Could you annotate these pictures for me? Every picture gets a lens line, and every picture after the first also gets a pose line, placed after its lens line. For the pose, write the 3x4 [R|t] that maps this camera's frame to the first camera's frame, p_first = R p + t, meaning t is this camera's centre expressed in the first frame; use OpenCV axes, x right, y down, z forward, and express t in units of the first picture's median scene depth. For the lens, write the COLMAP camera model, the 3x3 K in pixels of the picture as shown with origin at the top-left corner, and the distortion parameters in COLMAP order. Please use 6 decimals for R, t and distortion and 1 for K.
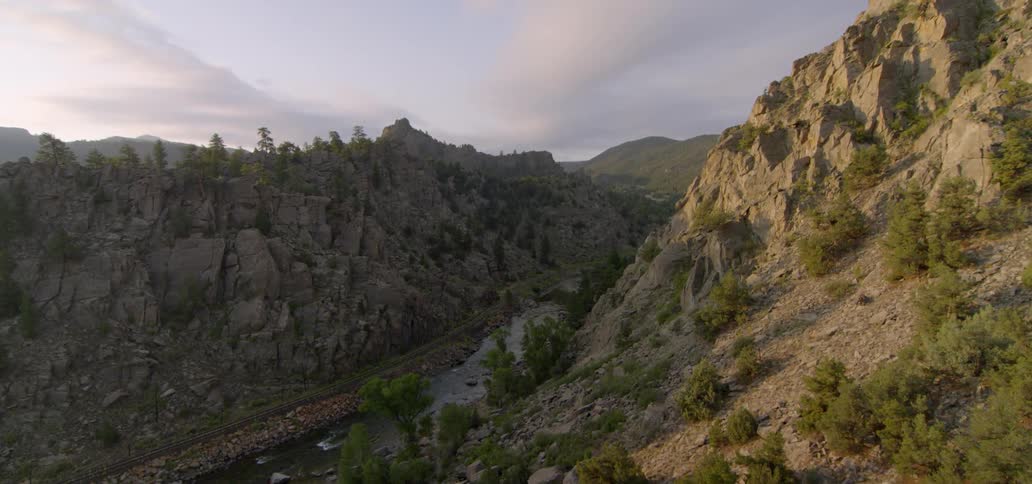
lens RADIAL K [[509.0, 0, 519.0], [0, 509.0, 244.4], [0, 0, 1]] dist [-0.003844, -0.009131]
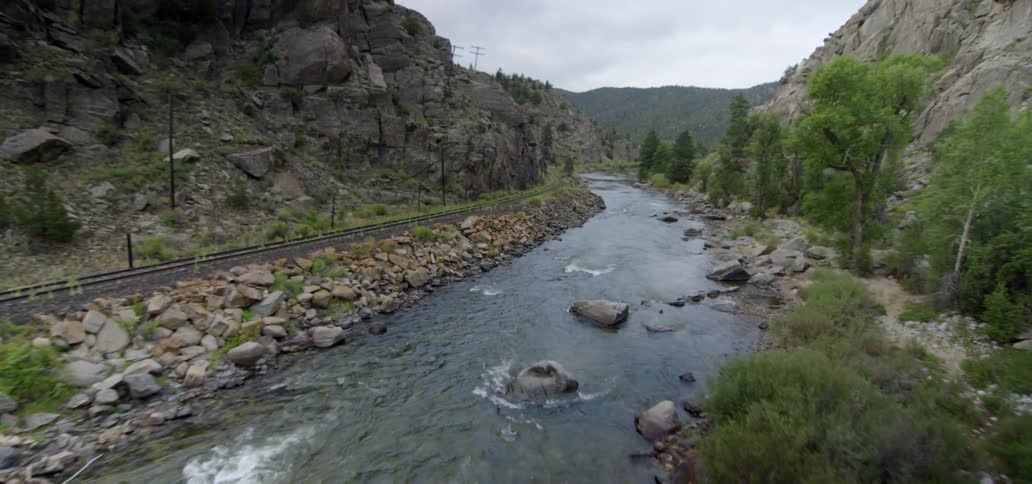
lens RADIAL K [[509.0, 0, 516.5], [0, 509.0, 242.4], [0, 0, 1]] dist [-0.003844, -0.009131]
pose [[0.974590, 0.004248, 0.223955, -0.251064], [-0.021849, 0.996855, 0.076170, 0.154432], [-0.222927, -0.079128, 0.971618, 0.263161]]
